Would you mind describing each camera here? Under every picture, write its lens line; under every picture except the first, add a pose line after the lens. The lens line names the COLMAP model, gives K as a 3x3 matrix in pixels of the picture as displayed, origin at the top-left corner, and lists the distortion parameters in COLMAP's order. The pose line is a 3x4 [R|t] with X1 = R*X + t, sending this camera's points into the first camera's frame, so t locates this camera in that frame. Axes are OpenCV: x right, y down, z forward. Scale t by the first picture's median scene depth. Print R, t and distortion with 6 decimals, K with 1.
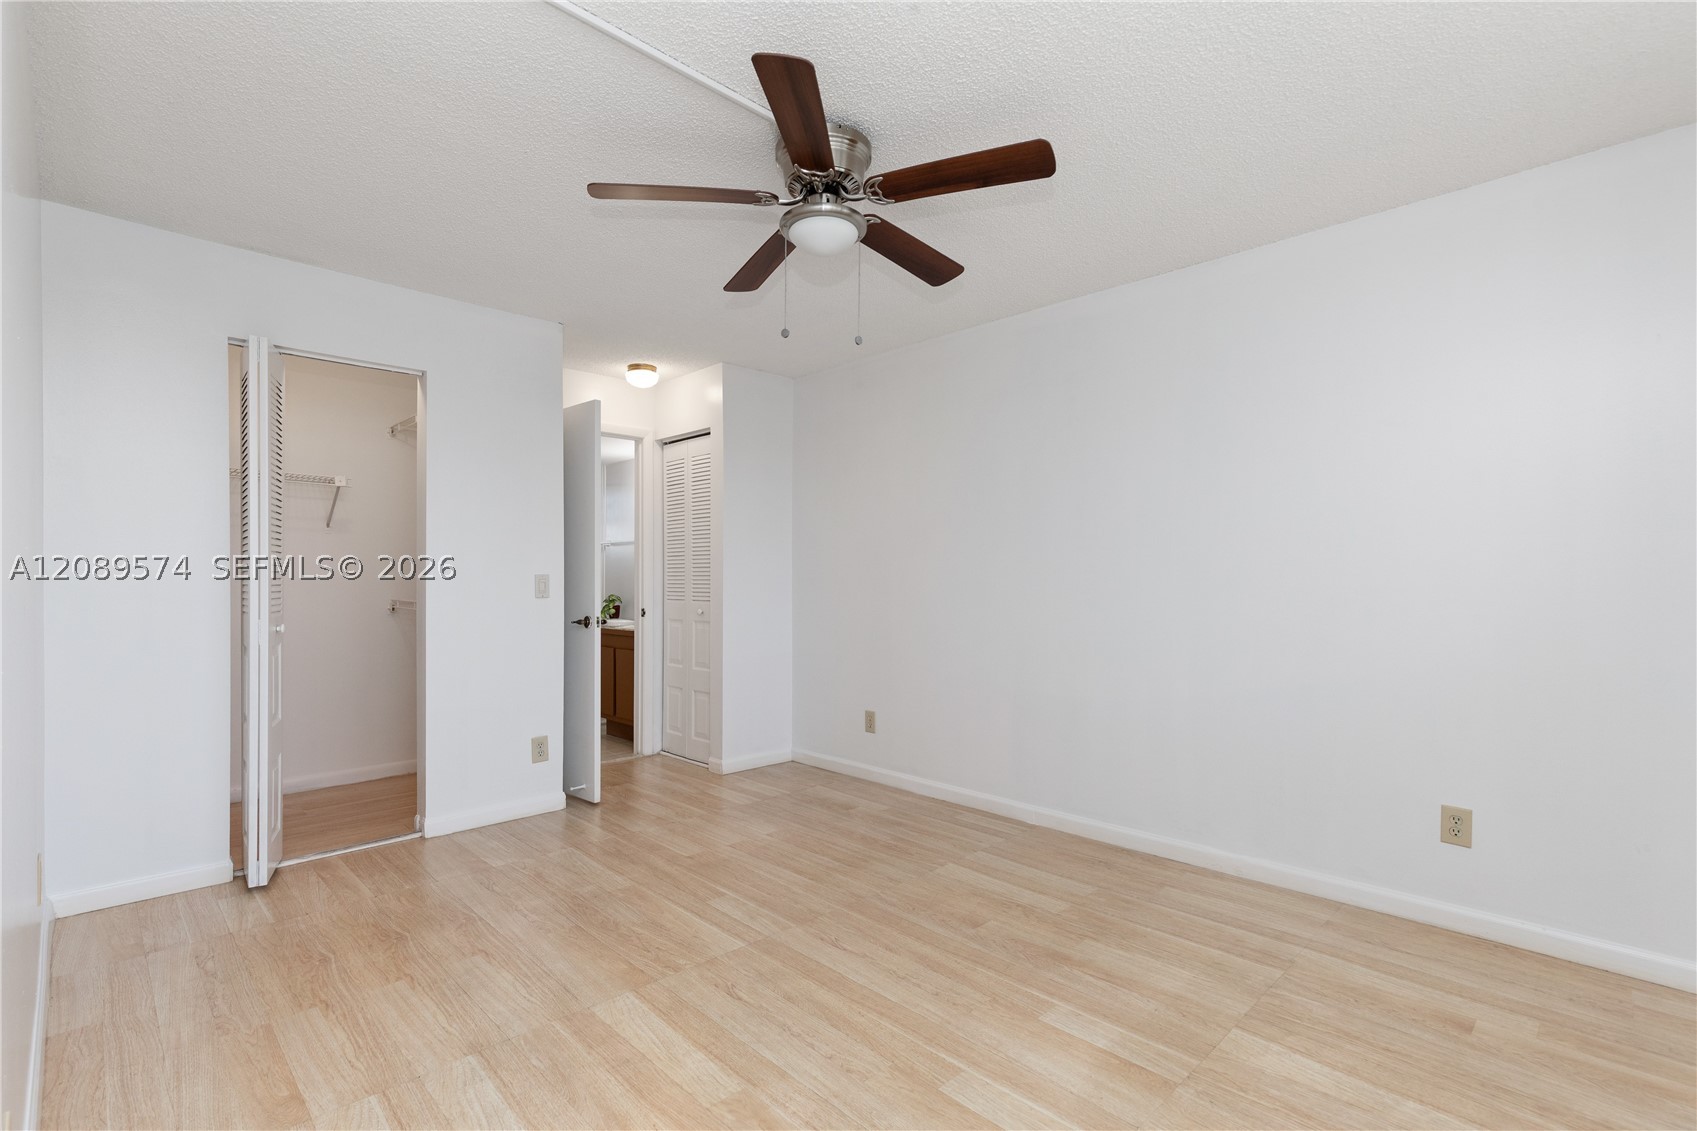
lens RADIAL K [[769.8, 0, 862.6], [0, 769.8, 570.7], [0, 0, 1]] dist [0.001650, 0.000948]
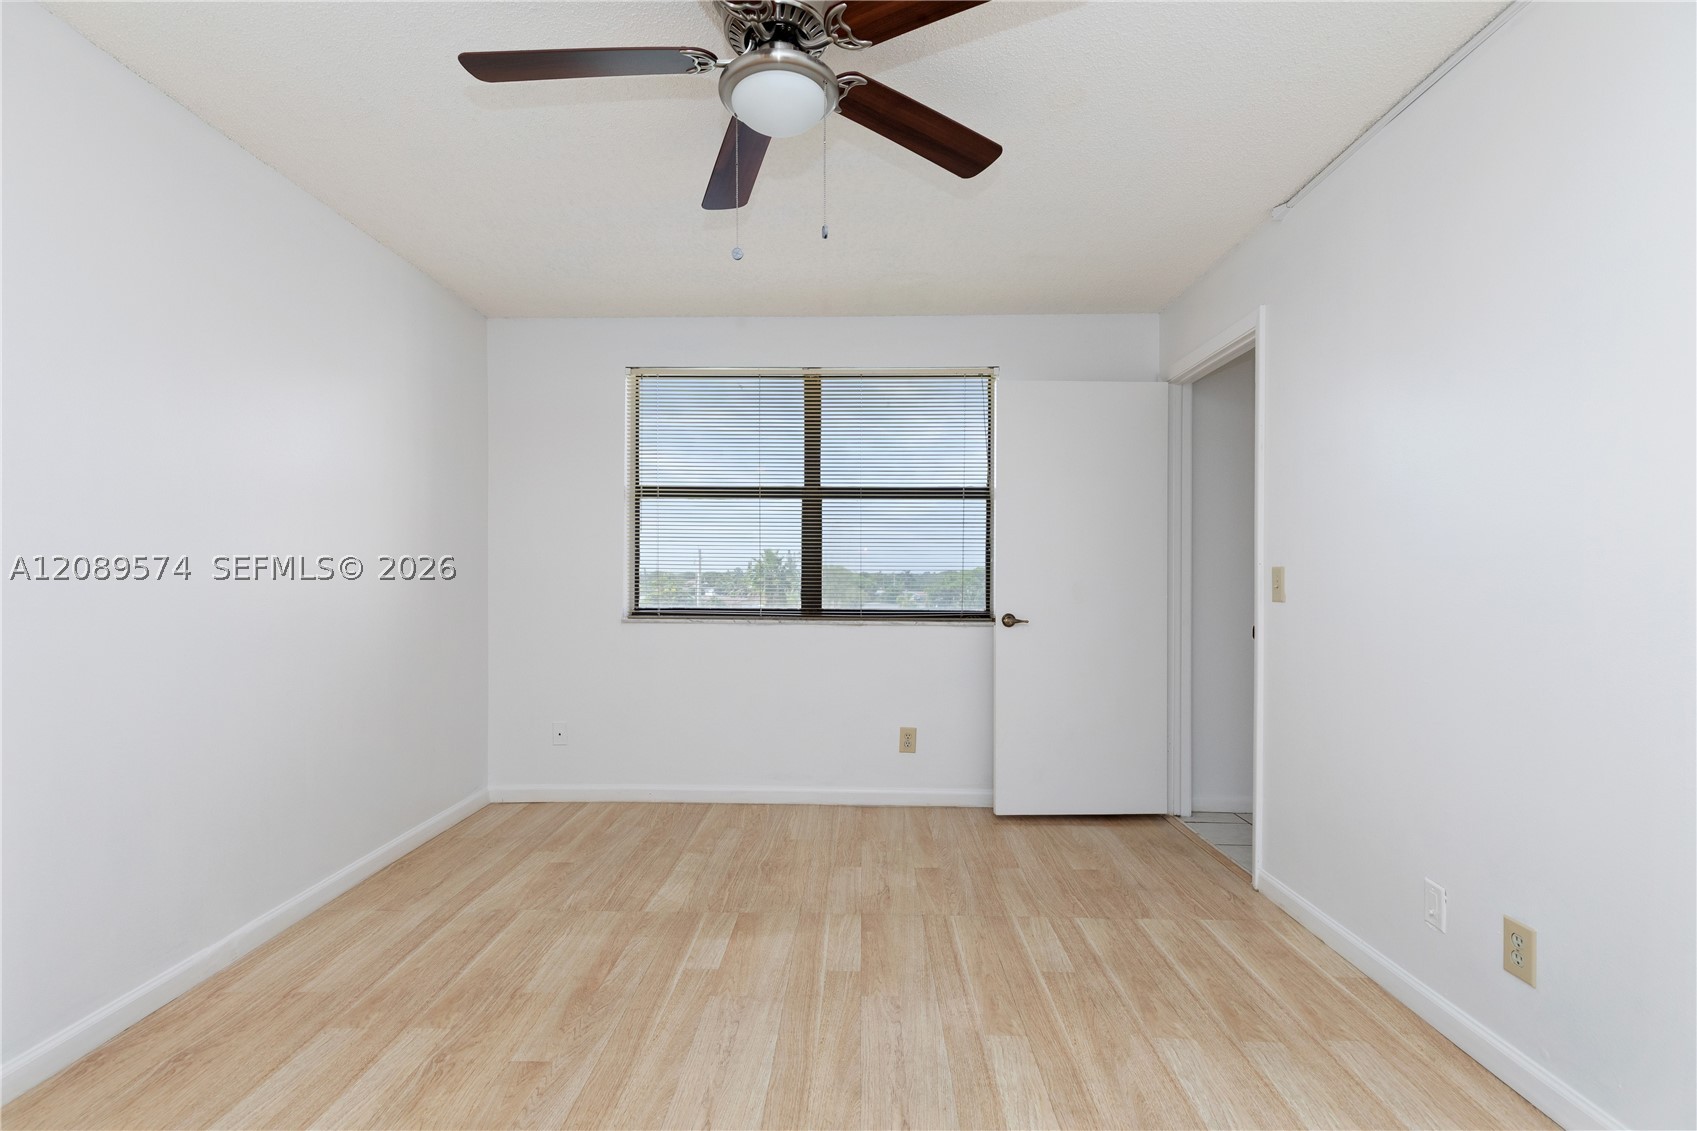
lens RADIAL K [[792.5, 0, 853.4], [0, 792.5, 572.1], [0, 0, 1]] dist [0.009701, -0.001657]
pose [[-0.694531, -0.002185, 0.719460, -0.643278], [-0.015338, 0.999813, -0.011771, 0.029348], [-0.719299, -0.019210, -0.694434, 1.497539]]
